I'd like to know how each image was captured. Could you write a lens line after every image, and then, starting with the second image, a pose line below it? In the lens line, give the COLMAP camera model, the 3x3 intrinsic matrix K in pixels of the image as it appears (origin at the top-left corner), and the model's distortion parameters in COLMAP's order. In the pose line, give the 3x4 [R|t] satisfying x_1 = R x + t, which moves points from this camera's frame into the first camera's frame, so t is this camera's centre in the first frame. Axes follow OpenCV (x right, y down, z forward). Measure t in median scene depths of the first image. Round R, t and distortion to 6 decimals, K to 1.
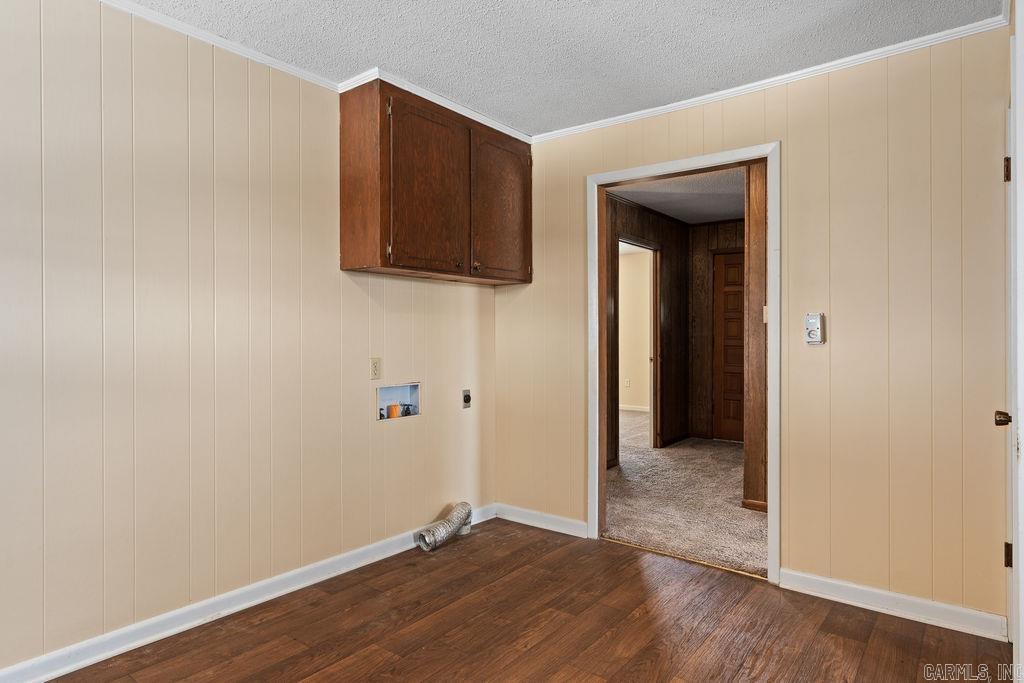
lens RADIAL K [[591.3, 0, 515.3], [0, 591.3, 343.1], [0, 0, 1]] dist [-0.000946, -0.000615]
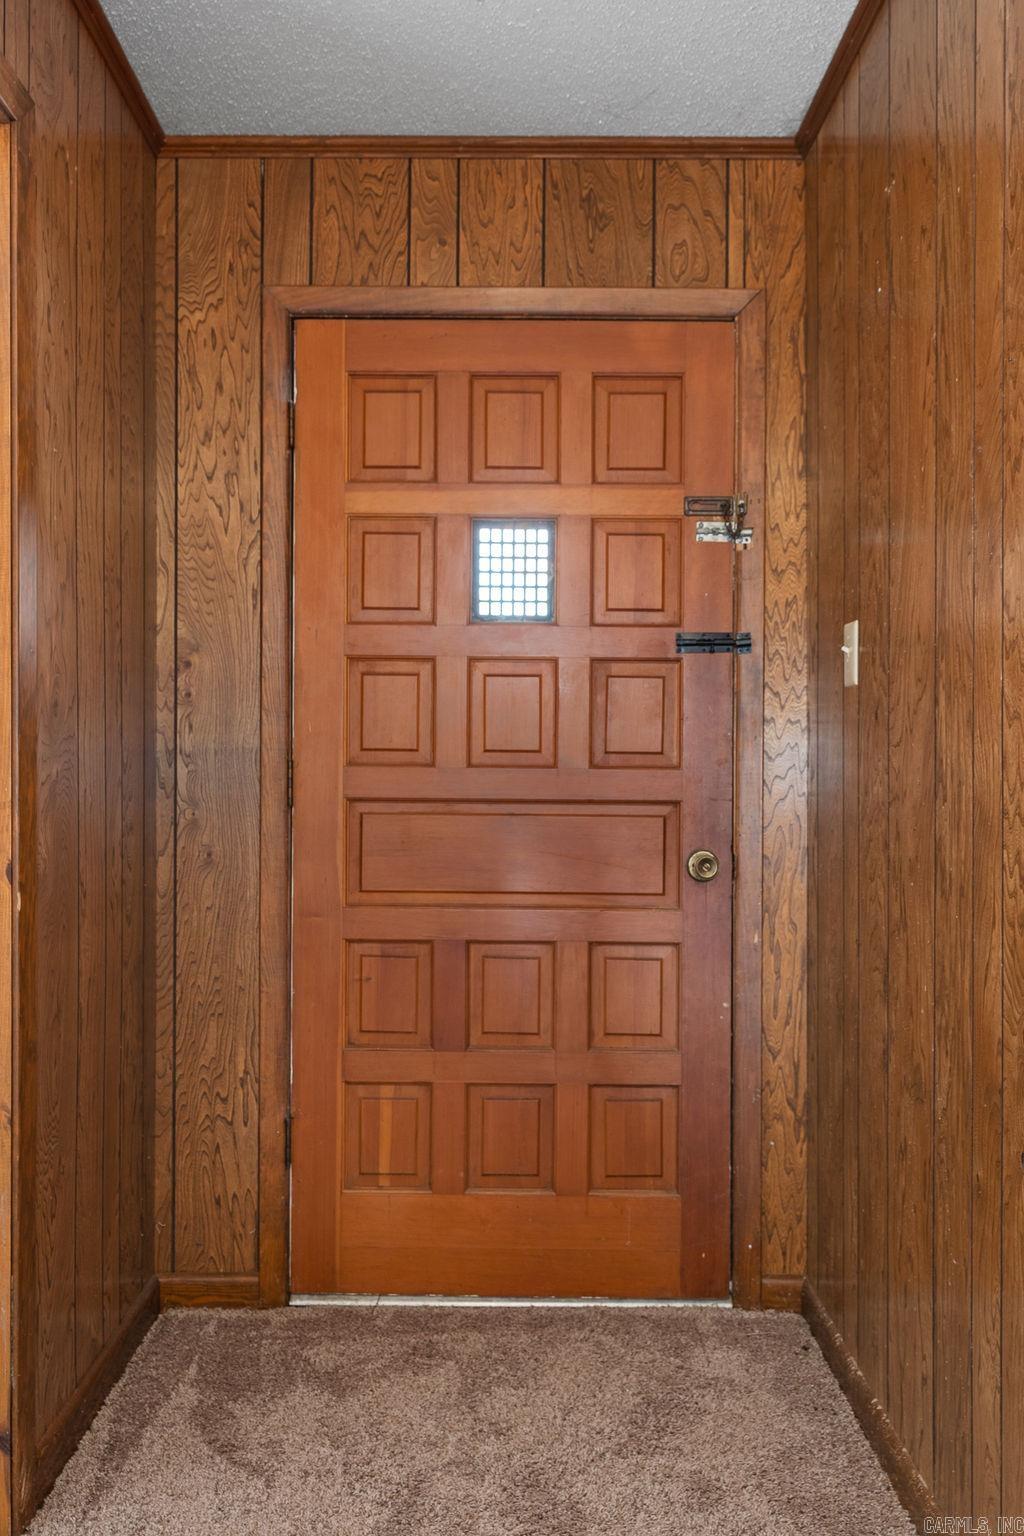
lens RADIAL K [[1274.6, 0, 514.3], [0, 1274.6, 764.5], [0, 0, 1]] dist [0.012841, 0.002777]
pose [[0.786977, 0.003651, 0.616971, 0.140603], [0.004185, 0.999928, -0.011254, -0.002099], [-0.616968, 0.011438, 0.786905, 0.634976]]
